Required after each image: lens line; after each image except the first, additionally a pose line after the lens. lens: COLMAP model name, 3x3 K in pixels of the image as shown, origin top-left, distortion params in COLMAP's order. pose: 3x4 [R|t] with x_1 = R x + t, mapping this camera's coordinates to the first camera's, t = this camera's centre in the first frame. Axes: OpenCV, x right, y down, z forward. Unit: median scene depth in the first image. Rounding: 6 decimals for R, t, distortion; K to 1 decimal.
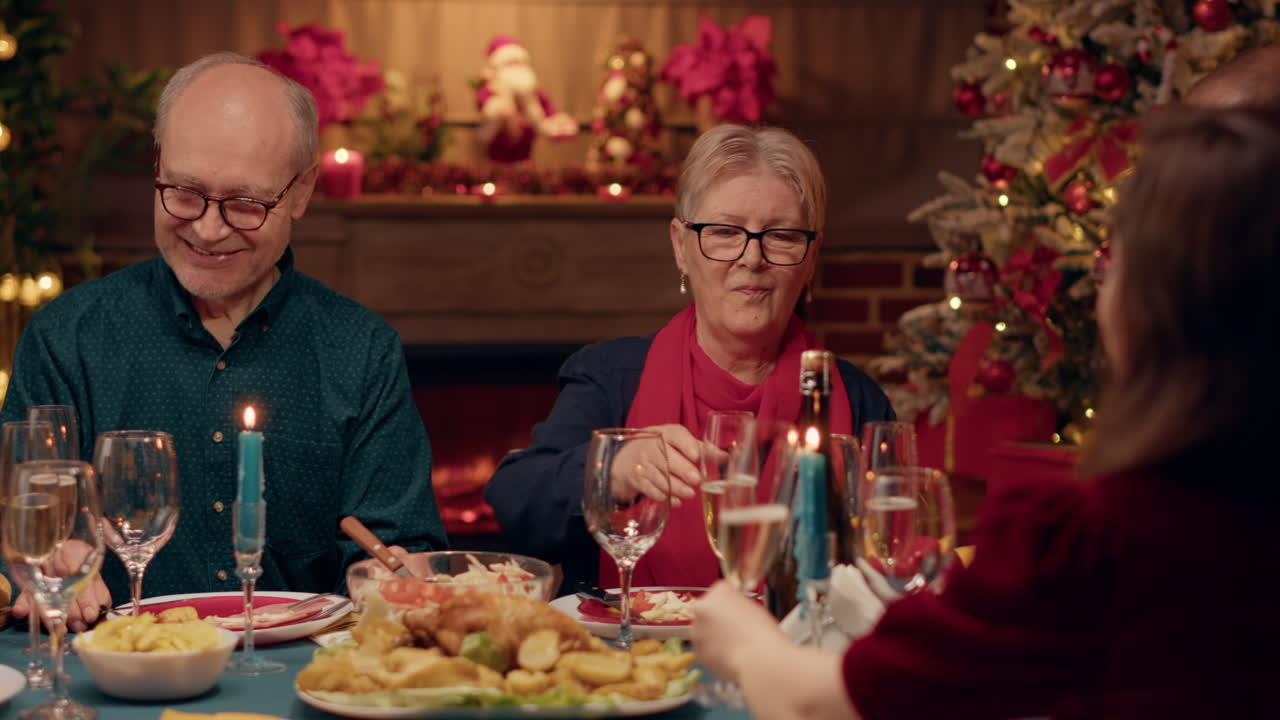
lens RADIAL K [[2960.0, 0, 640.0], [0, 2960.0, 360.0], [0, 0, 1]] dist [-0.070128, -0.626353]
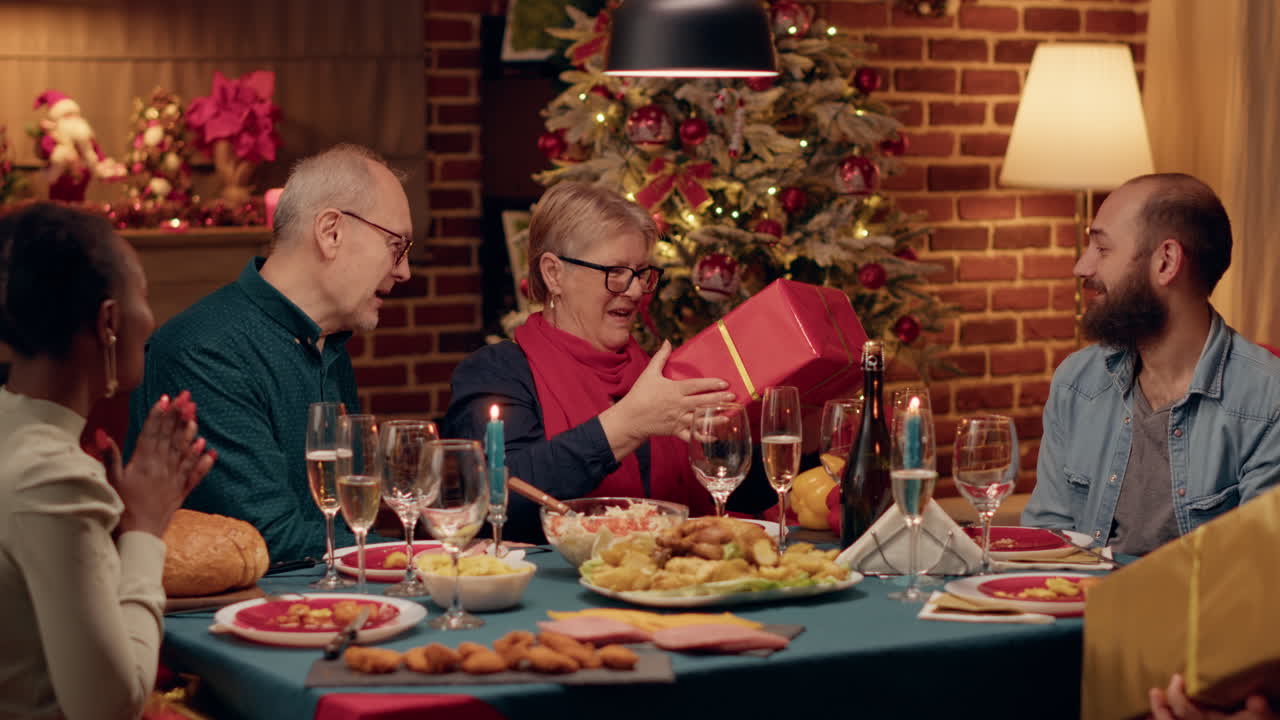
lens RADIAL K [[2960.0, 0, 640.0], [0, 2960.0, 360.0], [0, 0, 1]] dist [-0.070128, -0.626353]
pose [[0.919481, -0.043941, 0.390672, -0.362335], [0.044187, 0.998988, 0.008364, -0.006273], [-0.390644, 0.009572, 0.920492, -0.175566]]
